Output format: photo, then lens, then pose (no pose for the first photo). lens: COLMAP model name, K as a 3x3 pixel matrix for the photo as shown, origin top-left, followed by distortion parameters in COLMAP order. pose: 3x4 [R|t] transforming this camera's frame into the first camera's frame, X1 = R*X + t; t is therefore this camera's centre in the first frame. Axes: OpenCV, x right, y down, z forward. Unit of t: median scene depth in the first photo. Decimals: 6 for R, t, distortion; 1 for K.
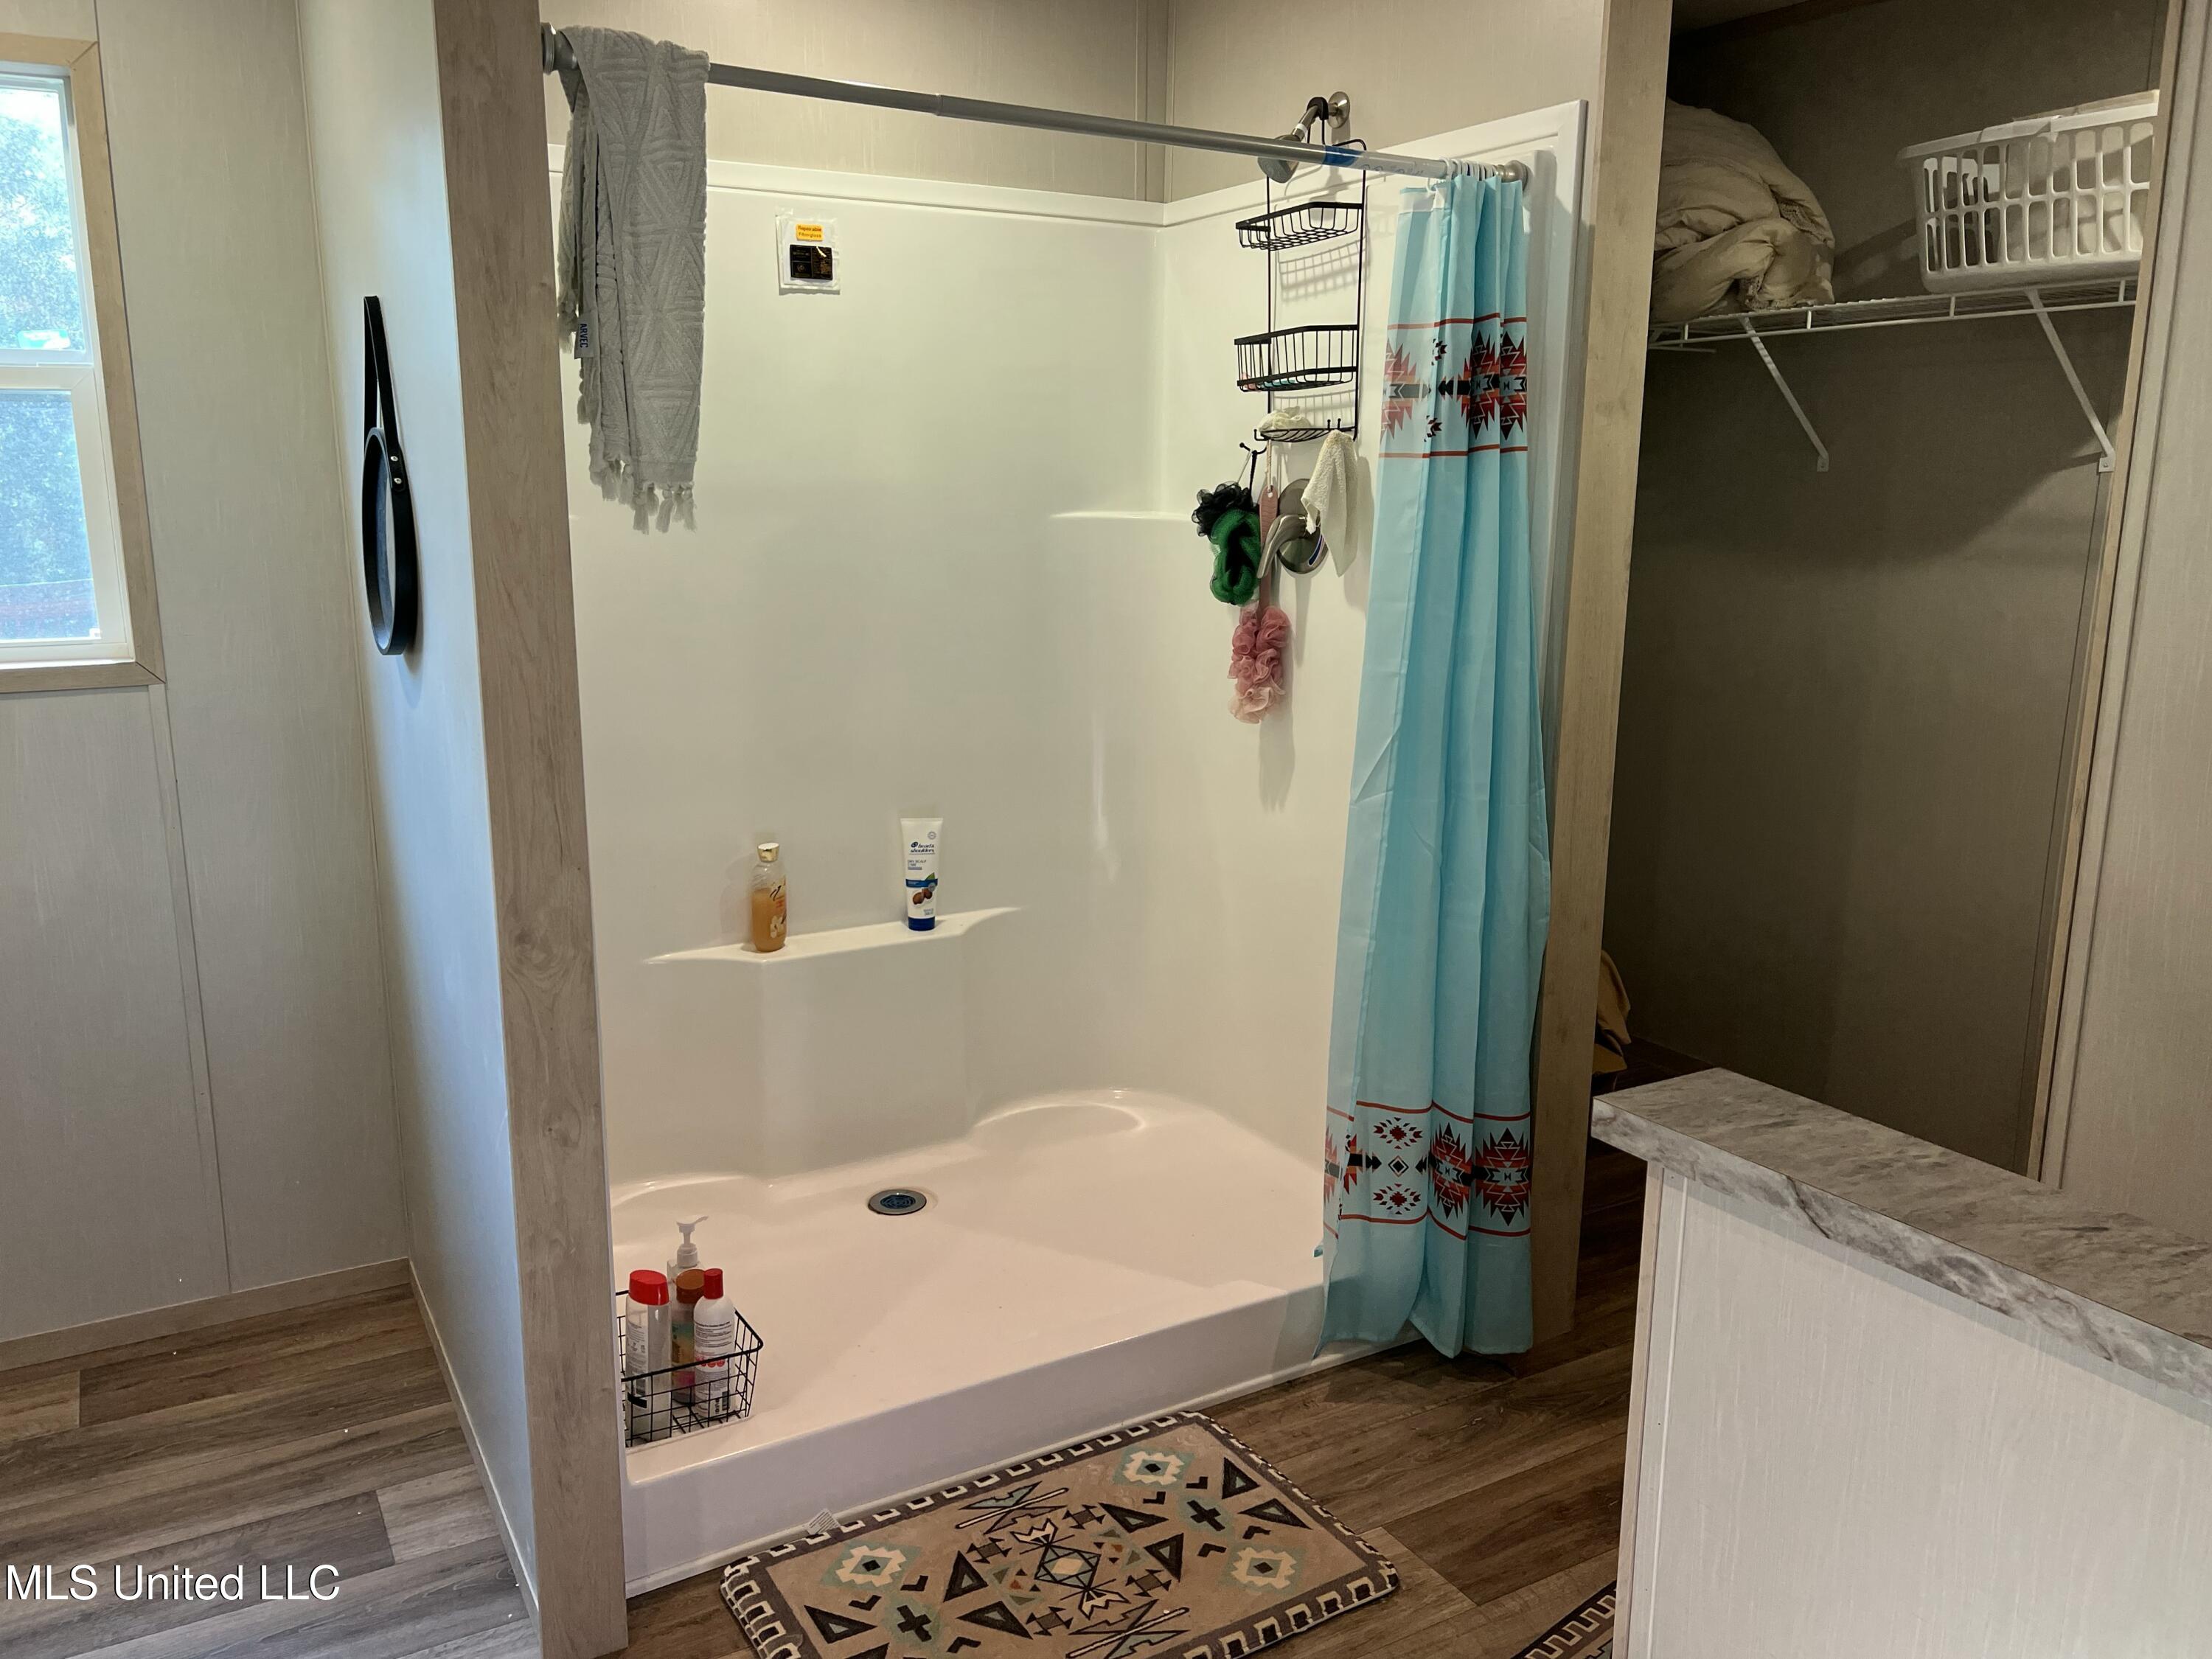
lens RADIAL K [[1690.4, 0, 1088.4], [0, 1690.4, 834.7], [0, 0, 1]] dist [0.051385, -0.055233]
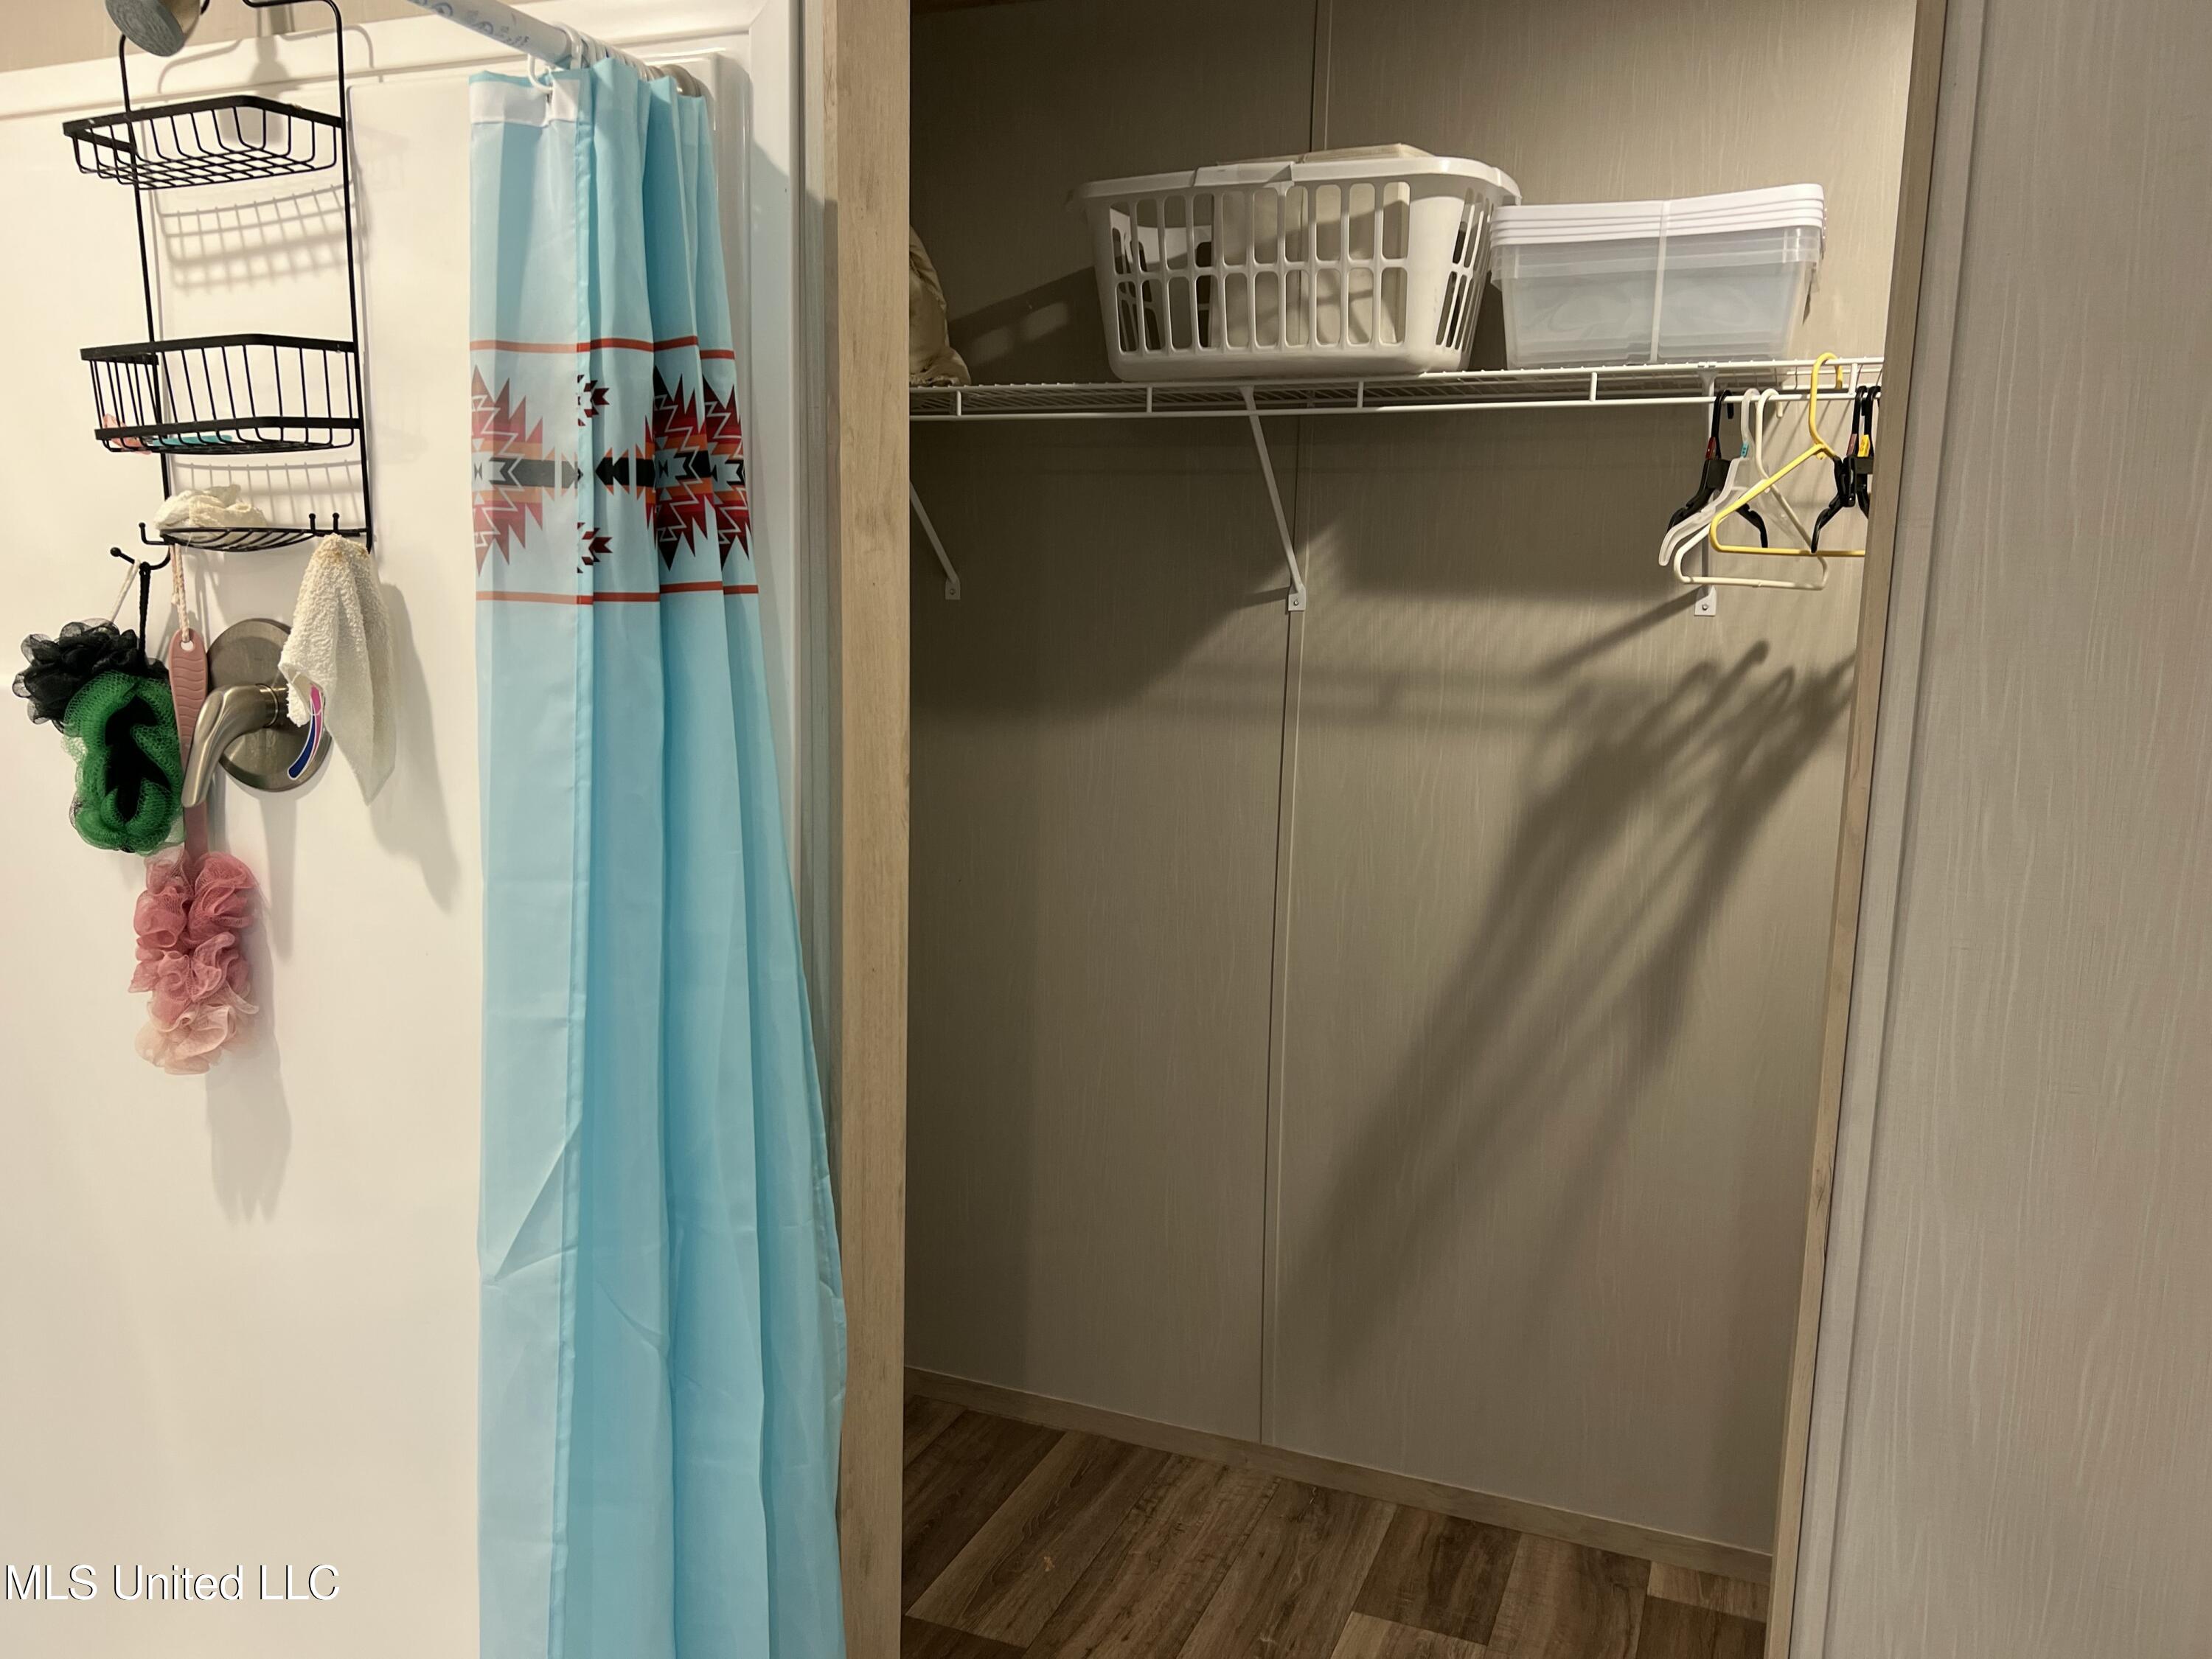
lens RADIAL K [[1690.4, 0, 1098.0], [0, 1690.4, 851.6], [0, 0, 1]] dist [0.051385, -0.055233]
pose [[0.792395, -0.086440, 0.603853, 0.004534], [0.108247, 0.994124, 0.000262, -0.115819], [-0.600327, 0.065157, 0.797096, 0.443987]]
